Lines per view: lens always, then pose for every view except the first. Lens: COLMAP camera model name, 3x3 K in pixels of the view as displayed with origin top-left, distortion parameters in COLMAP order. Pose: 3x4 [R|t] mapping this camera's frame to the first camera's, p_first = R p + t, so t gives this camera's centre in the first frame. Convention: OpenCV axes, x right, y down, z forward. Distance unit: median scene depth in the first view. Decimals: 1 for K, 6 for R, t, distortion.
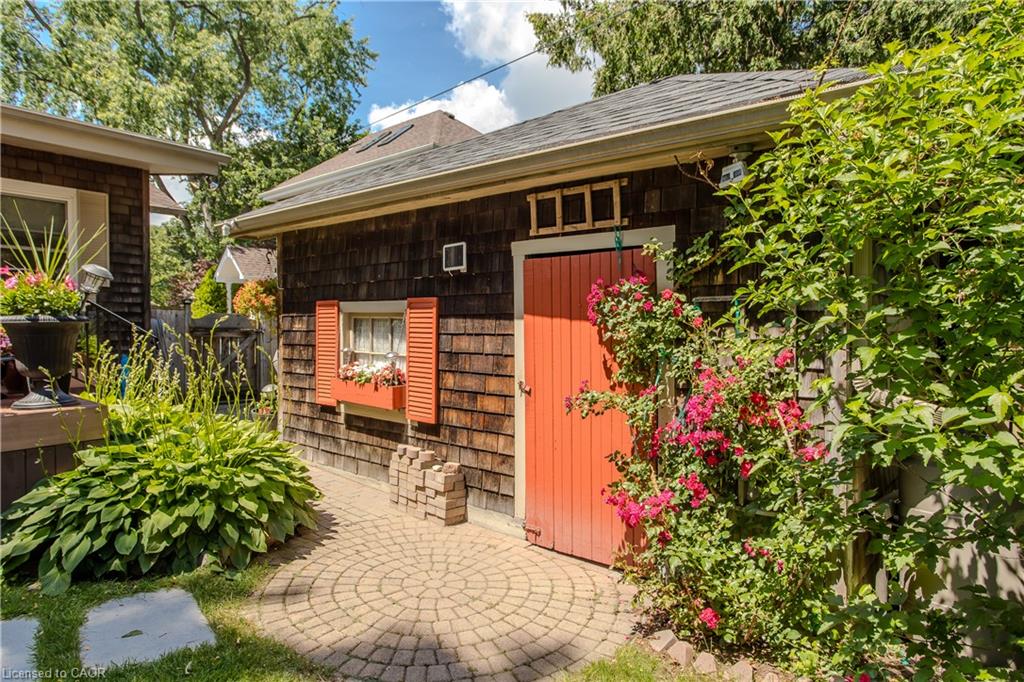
lens RADIAL K [[613.8, 0, 512.0], [0, 613.8, 341.0], [0, 0, 1]] dist [-0.033083, 0.031293]
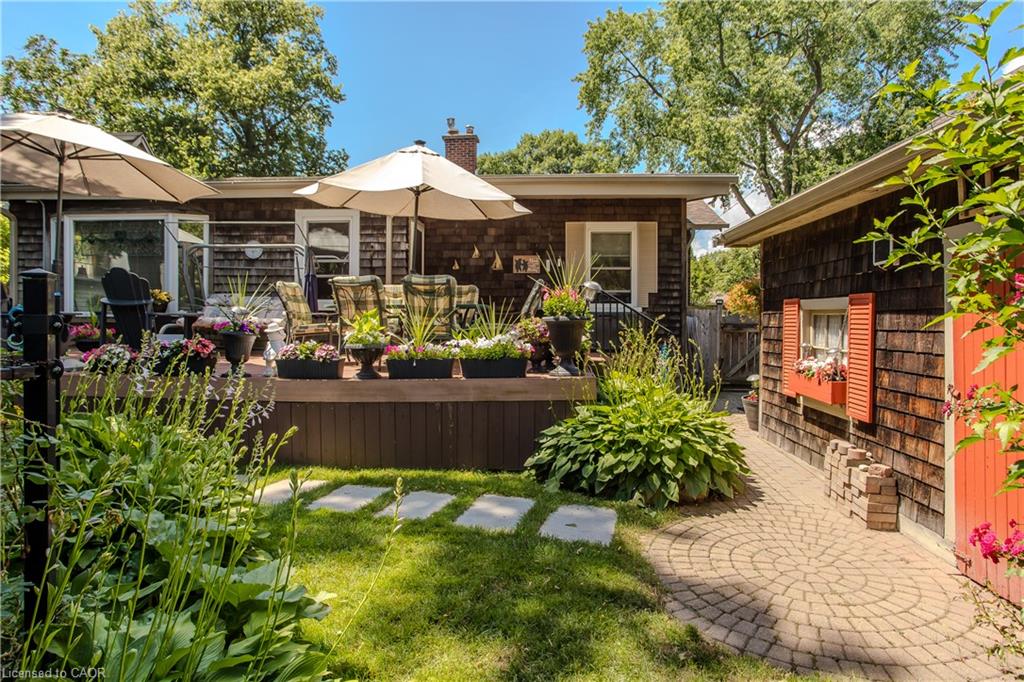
lens RADIAL K [[586.5, 0, 515.4], [0, 586.5, 326.8], [0, 0, 1]] dist [-0.046067, 0.043326]
pose [[0.608277, 0.002179, -0.793722, 0.273839], [-0.015516, 0.999838, -0.009146, -0.000107], [0.793573, 0.017879, 0.608212, -0.006001]]
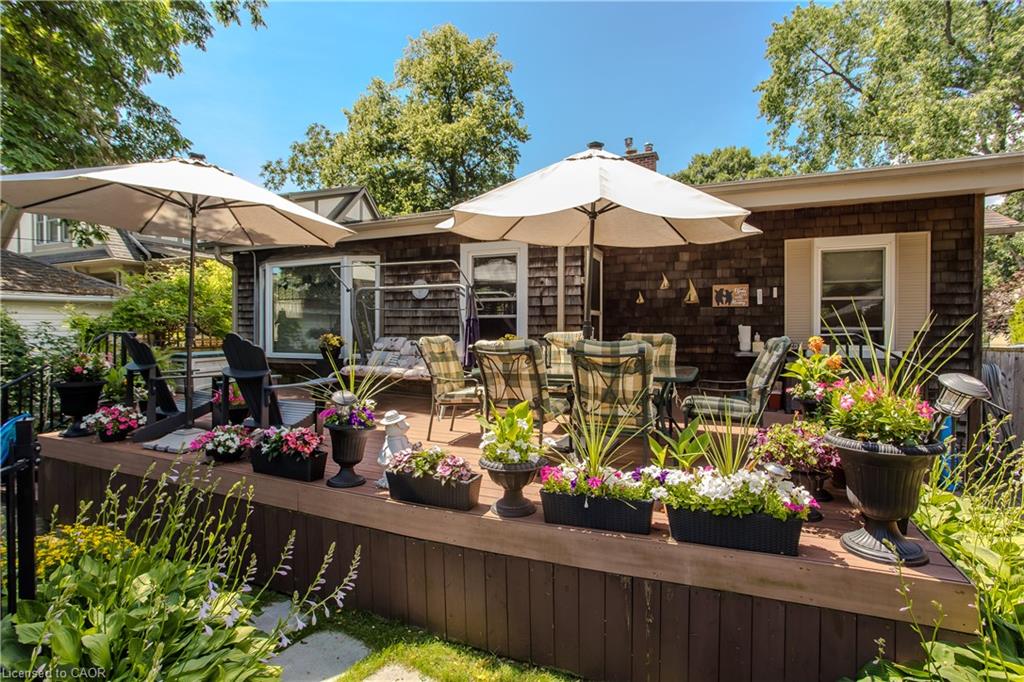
lens RADIAL K [[503.9, 0, 505.6], [0, 503.9, 341.0], [0, 0, 1]] dist [-0.057892, 0.037202]
pose [[0.304202, 0.016154, -0.952470, -0.255976], [-0.014557, 0.999818, 0.012308, -0.135407], [0.952496, 0.010121, 0.304382, 0.279683]]
